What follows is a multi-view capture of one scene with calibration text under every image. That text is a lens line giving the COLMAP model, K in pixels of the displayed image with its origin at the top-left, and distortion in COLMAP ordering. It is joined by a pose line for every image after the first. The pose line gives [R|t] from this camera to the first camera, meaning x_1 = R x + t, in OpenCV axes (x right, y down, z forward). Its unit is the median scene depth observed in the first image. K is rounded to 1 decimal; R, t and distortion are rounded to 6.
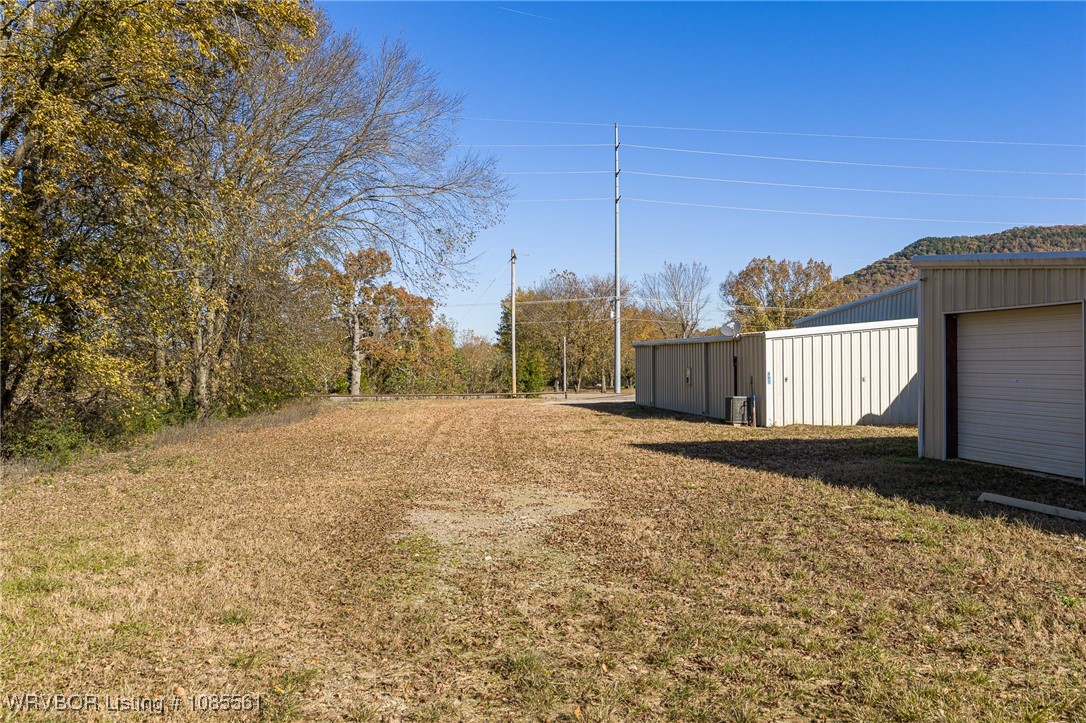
lens RADIAL K [[895.8, 0, 546.5], [0, 895.8, 361.2], [0, 0, 1]] dist [0.017988, -0.027711]
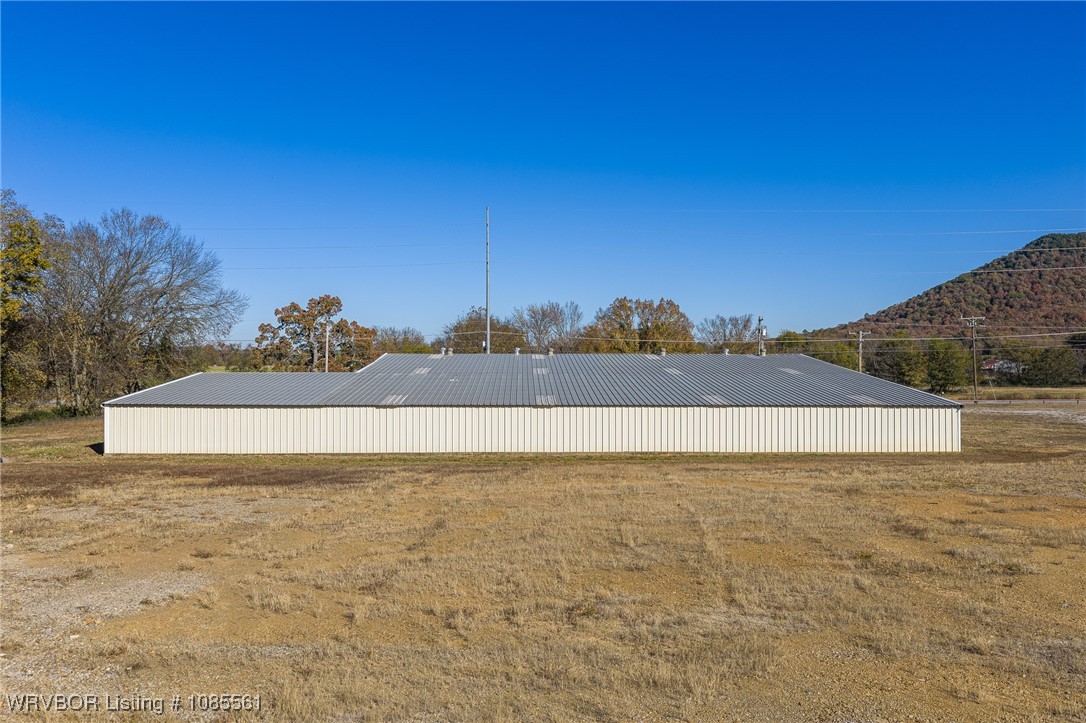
lens RADIAL K [[895.8, 0, 544.6], [0, 895.8, 361.9], [0, 0, 1]] dist [0.017988, -0.027711]
pose [[0.990950, 0.003168, -0.134192, 5.155162], [-0.003001, 0.999994, 0.001443, -0.385127], [0.134196, -0.001027, 0.990954, -5.419330]]
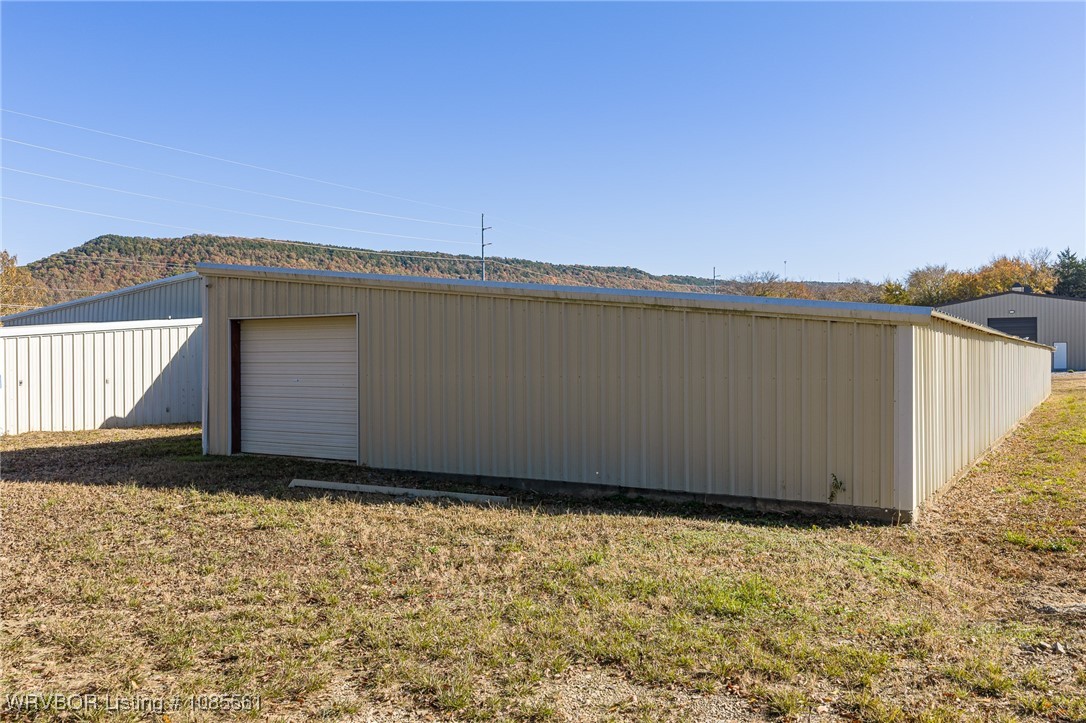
lens RADIAL K [[895.8, 0, 546.3], [0, 895.8, 362.4], [0, 0, 1]] dist [0.017988, -0.027711]
pose [[0.656668, -0.001103, 0.754179, -0.109389], [0.000305, 0.999999, 0.001197, -0.001972], [-0.754180, -0.000556, 0.656668, 0.008220]]
